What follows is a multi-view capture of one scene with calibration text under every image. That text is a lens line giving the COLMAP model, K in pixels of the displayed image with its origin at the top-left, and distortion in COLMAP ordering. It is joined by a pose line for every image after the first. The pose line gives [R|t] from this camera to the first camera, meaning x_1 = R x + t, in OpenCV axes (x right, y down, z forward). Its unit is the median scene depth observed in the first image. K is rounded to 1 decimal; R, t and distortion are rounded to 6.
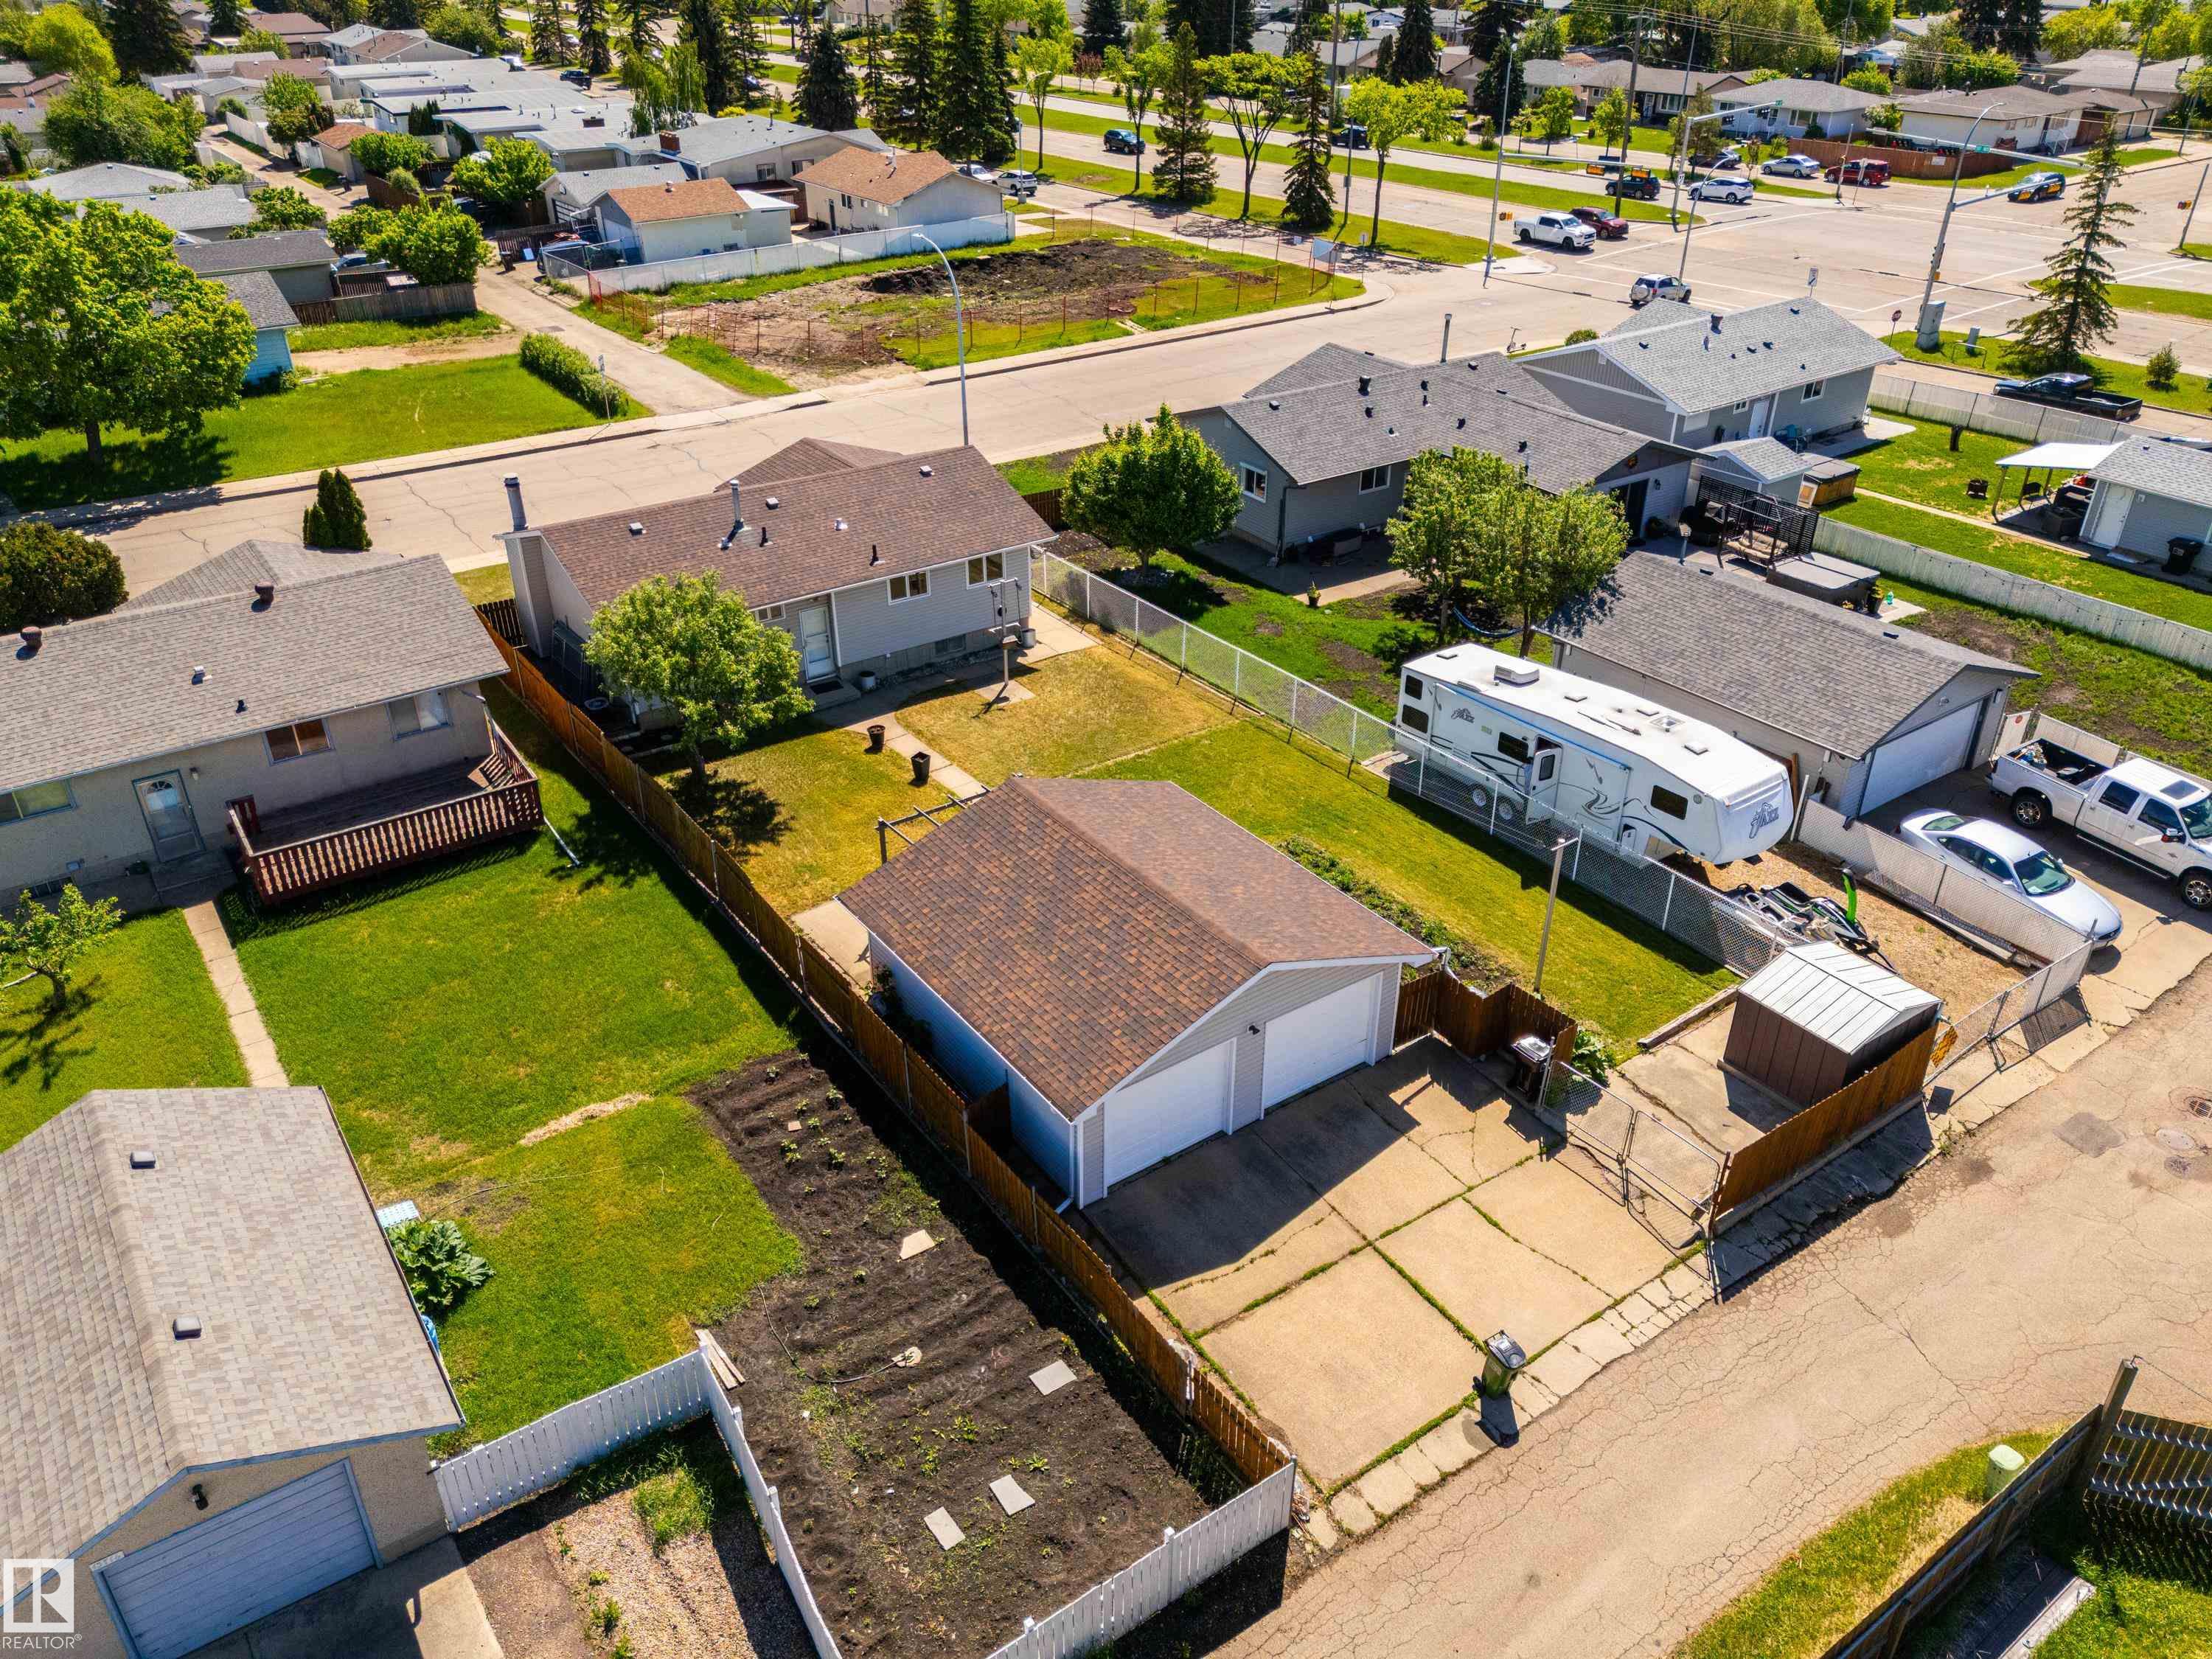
lens RADIAL K [[1615.8, 0, 1106.0], [0, 1615.8, 829.5], [0, 0, 1]] dist [0.075069, -0.062998]
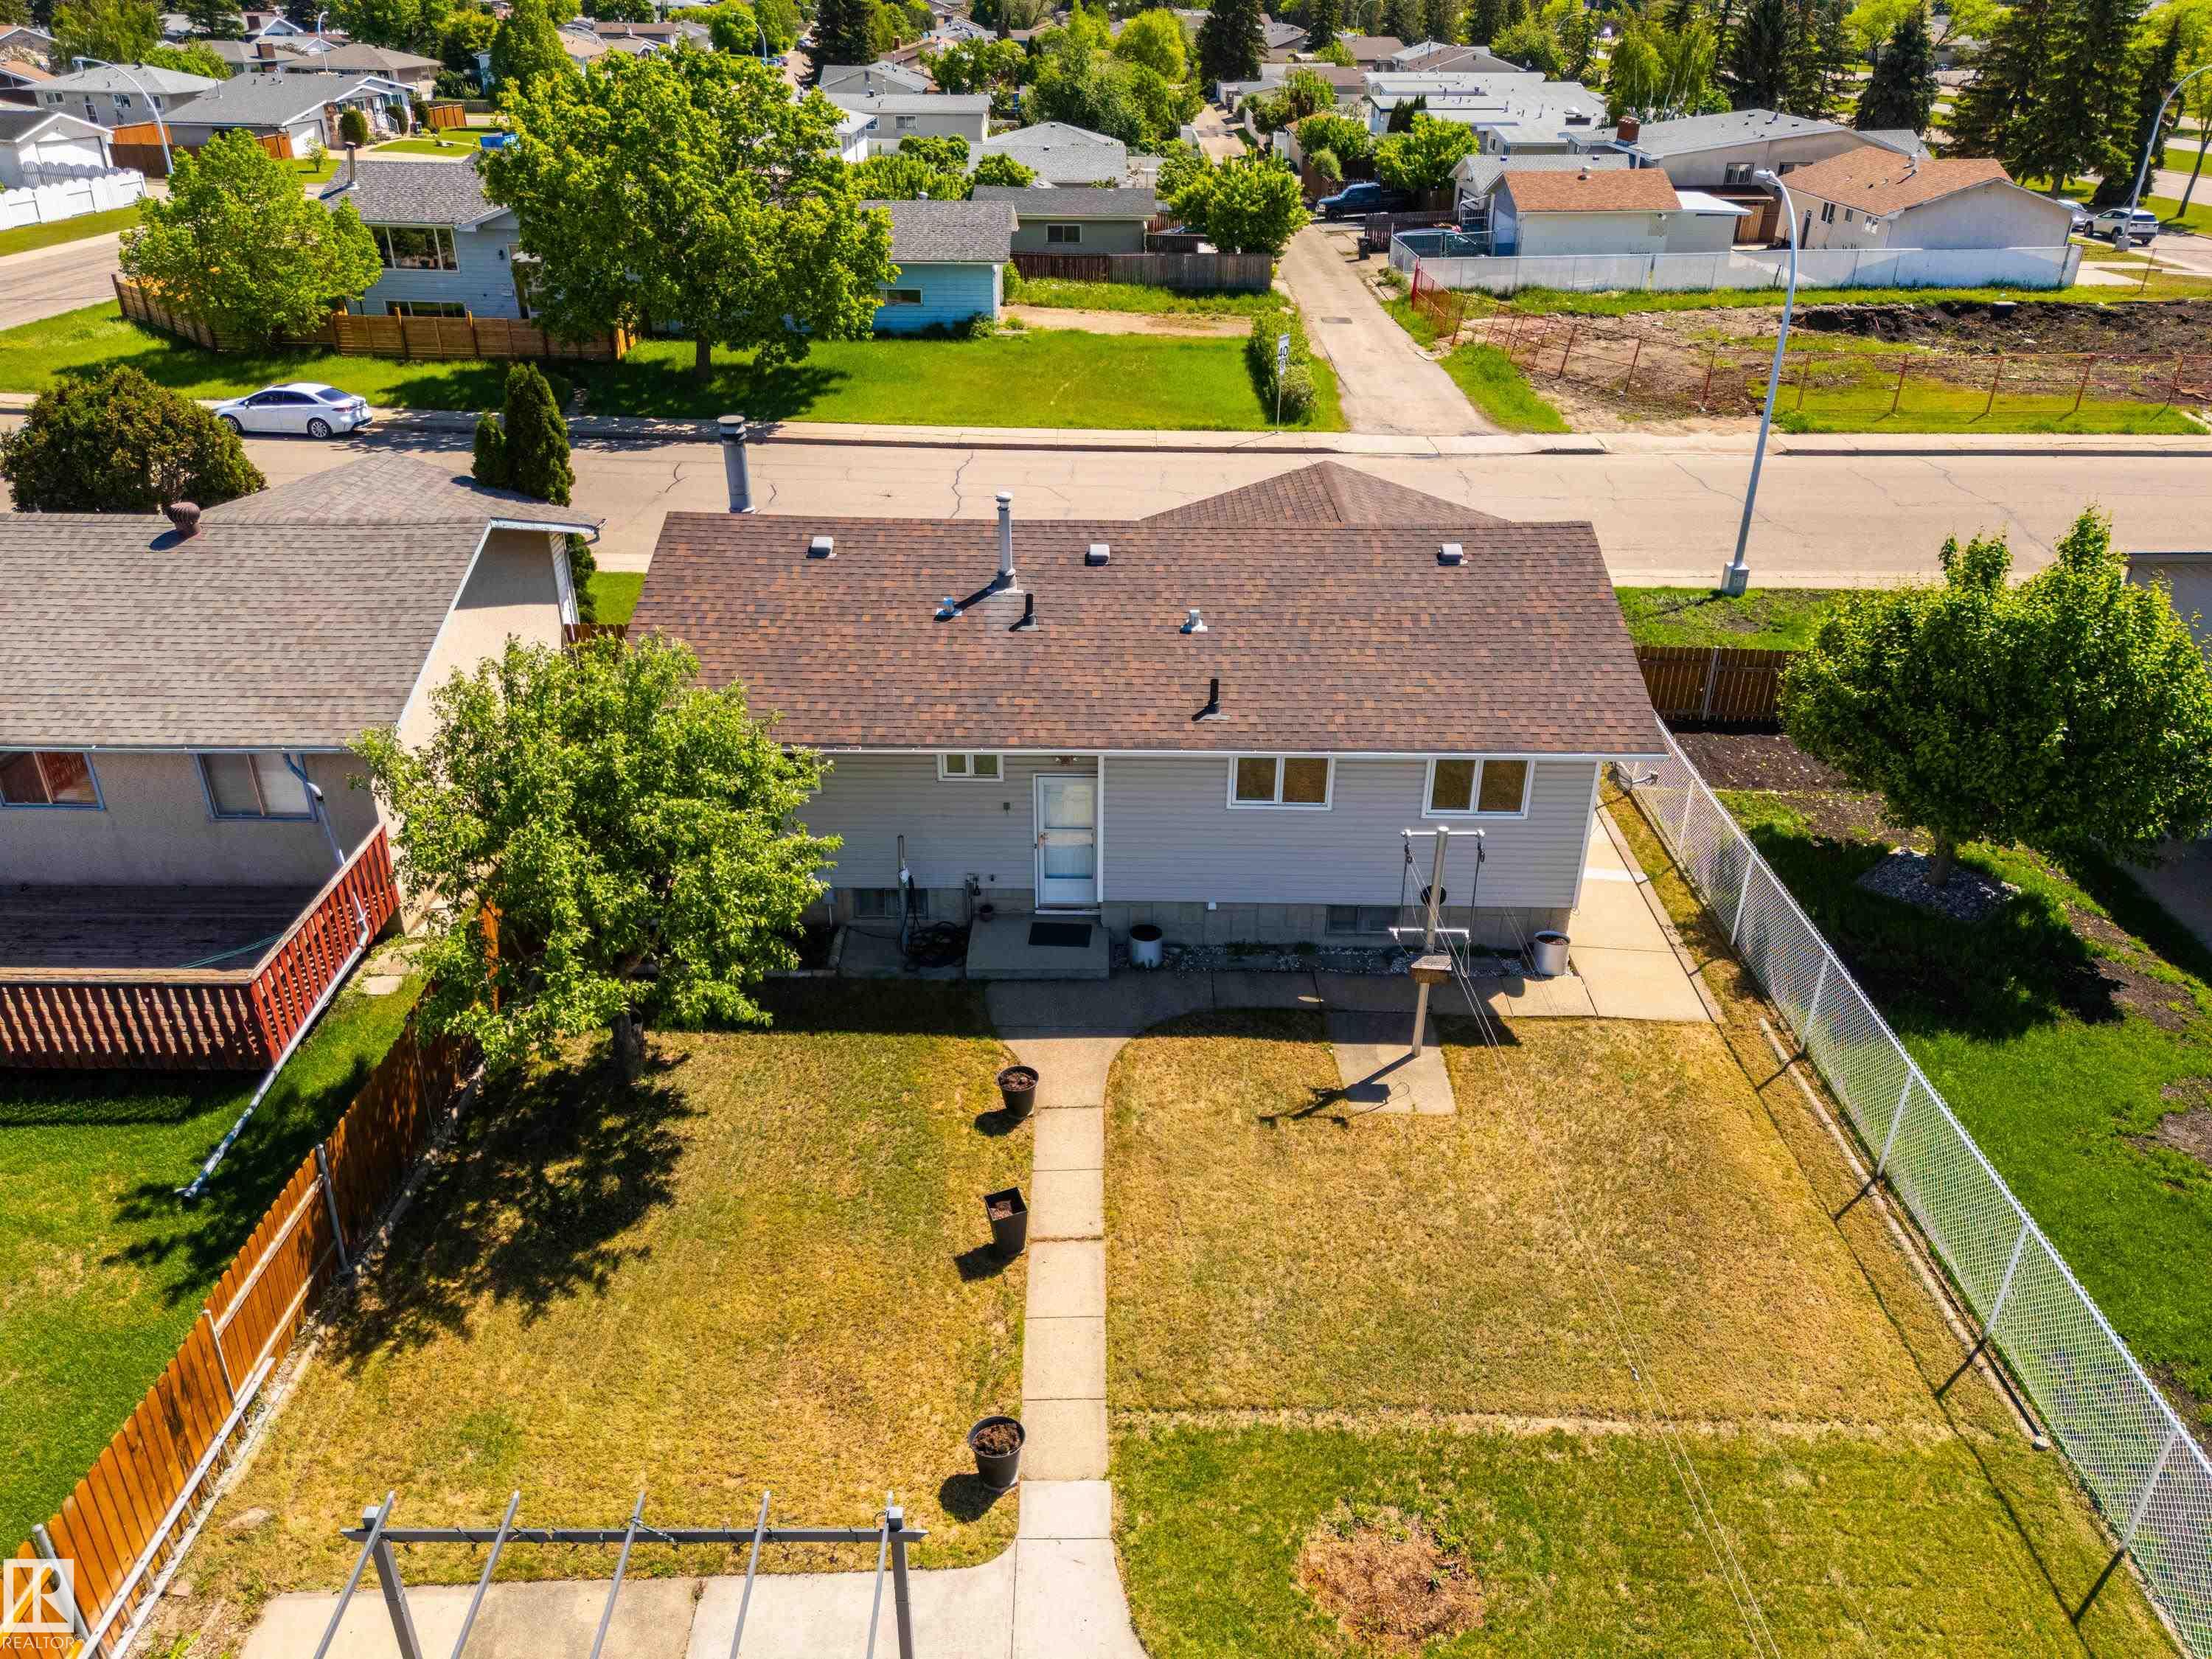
lens RADIAL K [[1615.8, 0, 1106.0], [0, 1615.8, 829.5], [0, 0, 1]] dist [0.075069, -0.062998]
pose [[0.809538, 0.280630, -0.515651, 0.079464], [-0.302106, 0.952260, 0.043958, -0.143208], [0.503370, 0.120195, 0.855670, 0.587893]]
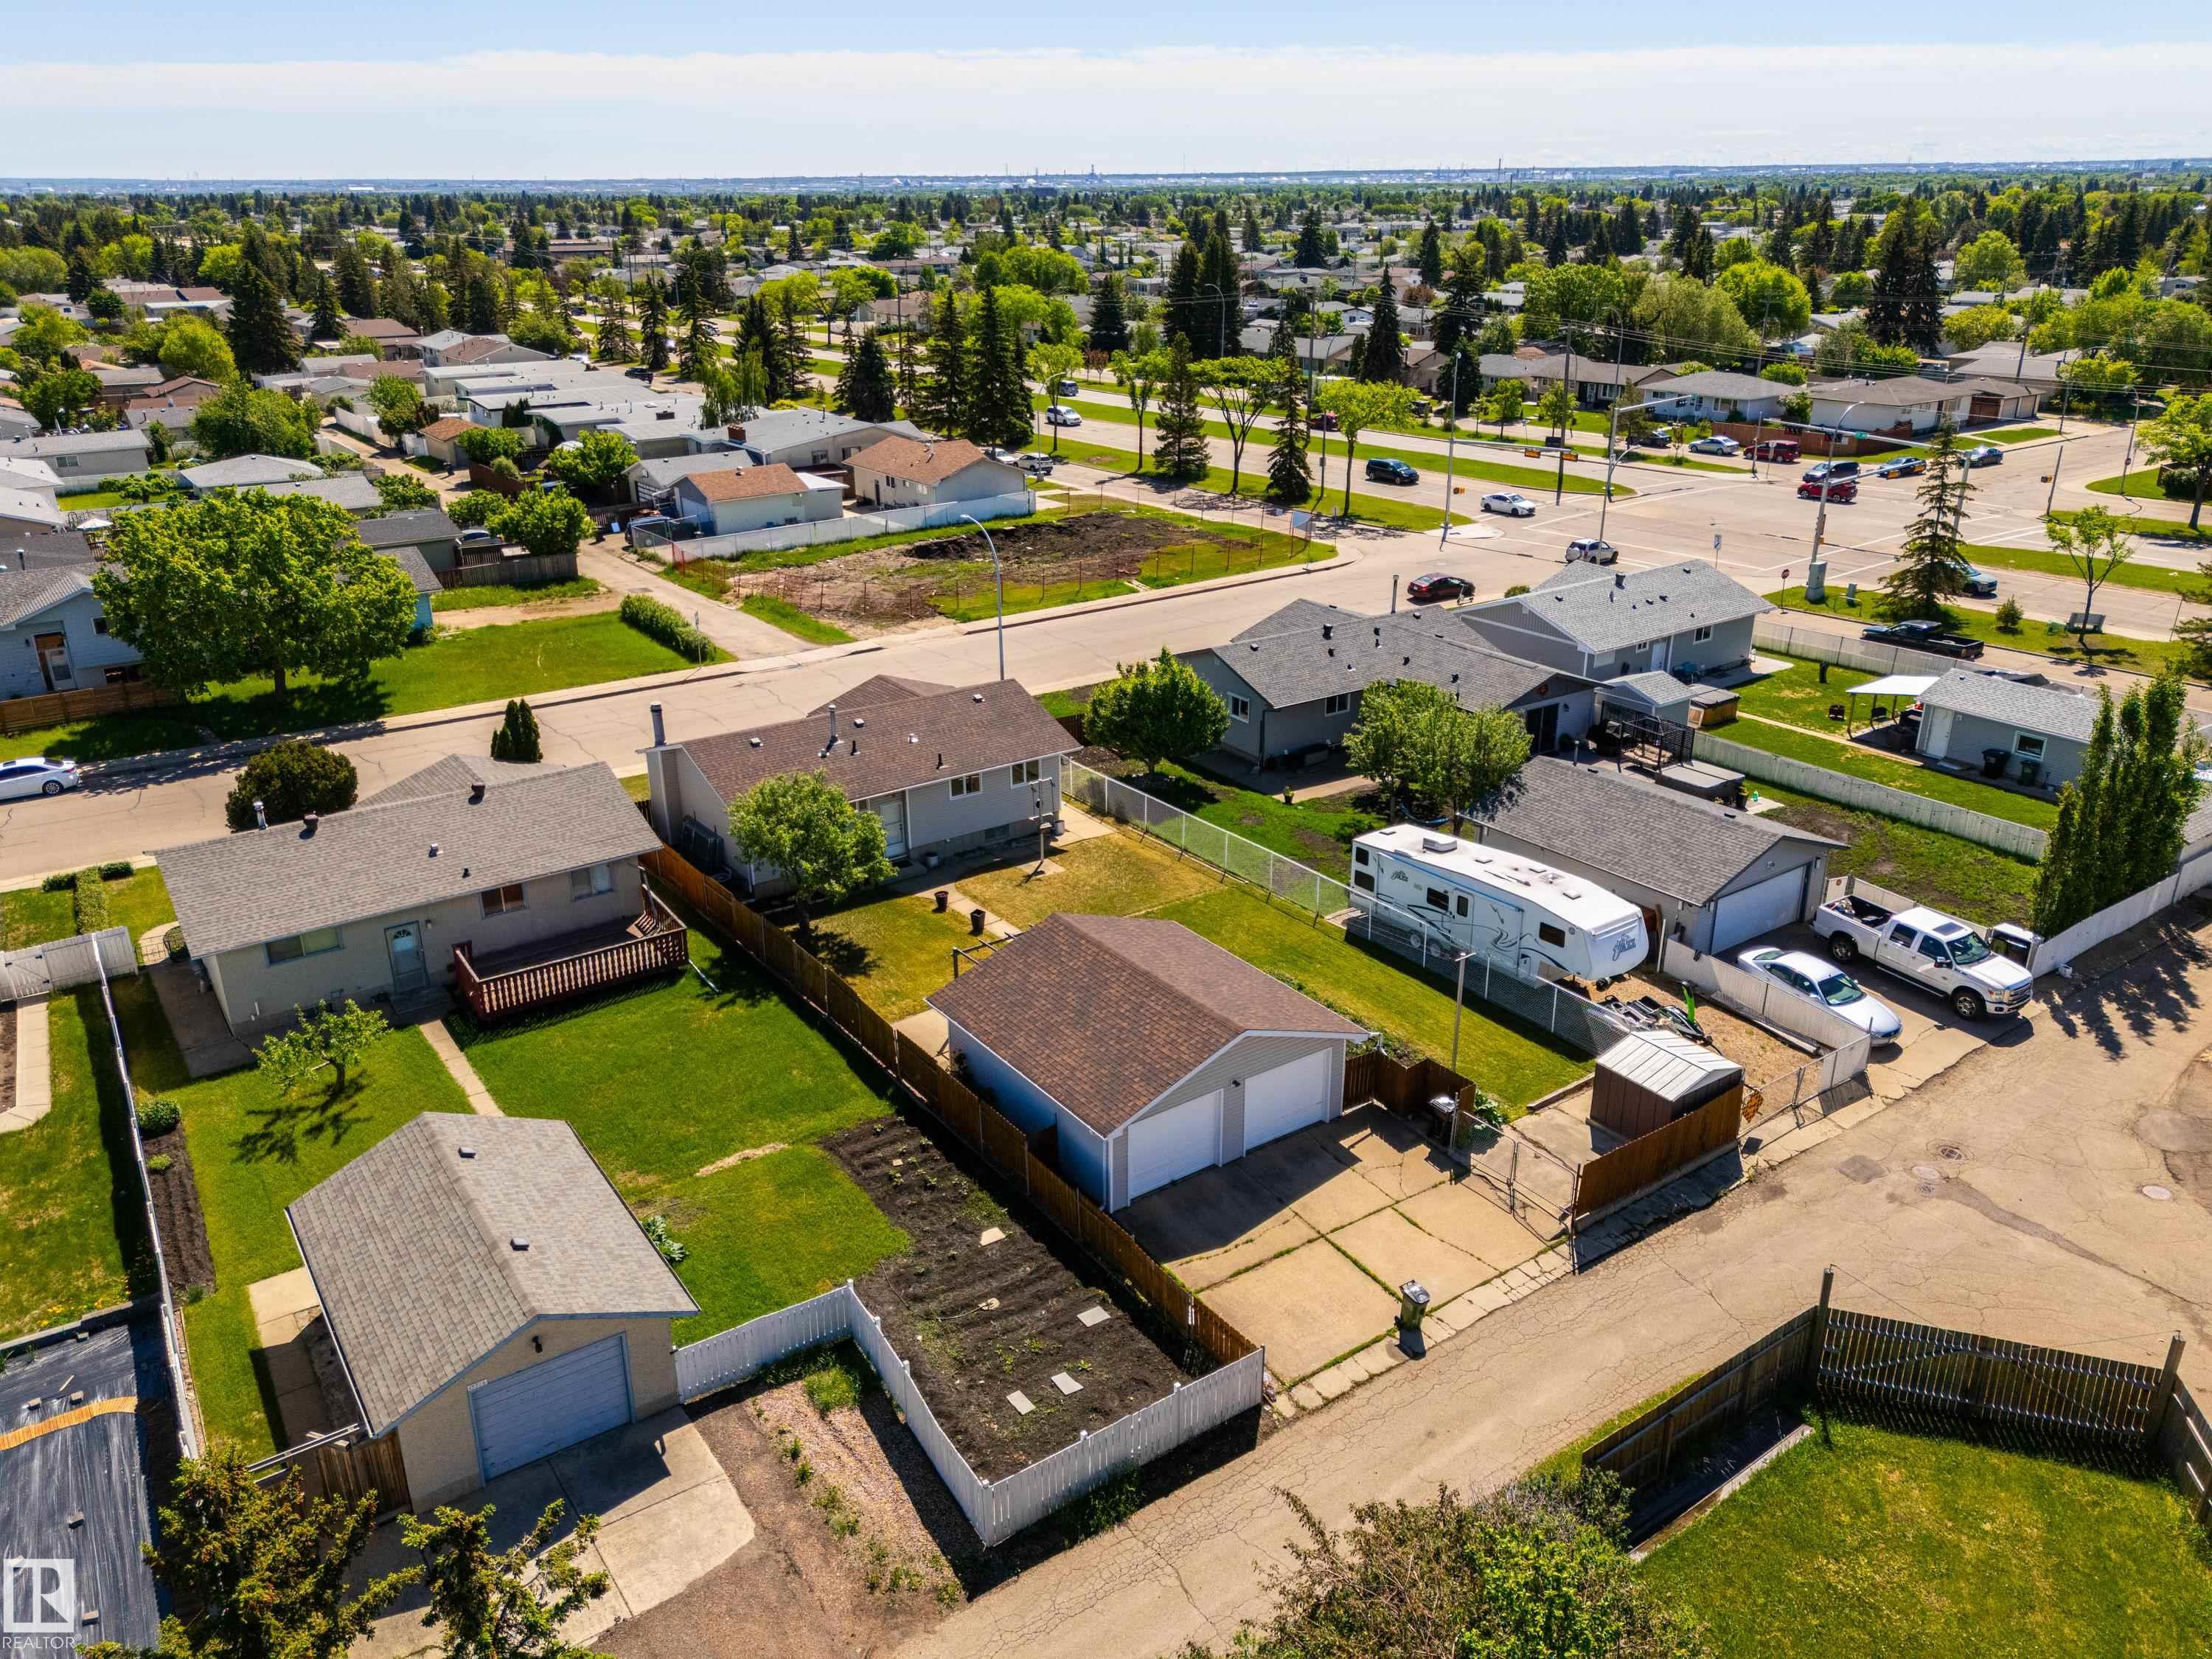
lens RADIAL K [[1611.3, 0, 1106.0], [0, 1611.3, 829.5], [0, 0, 1]] dist [0.109377, -0.153027]
pose [[0.999981, -0.005550, -0.002850, -0.008540], [0.005072, 0.989169, -0.146696, 0.069431], [0.003633, 0.146678, 0.989178, -0.241899]]
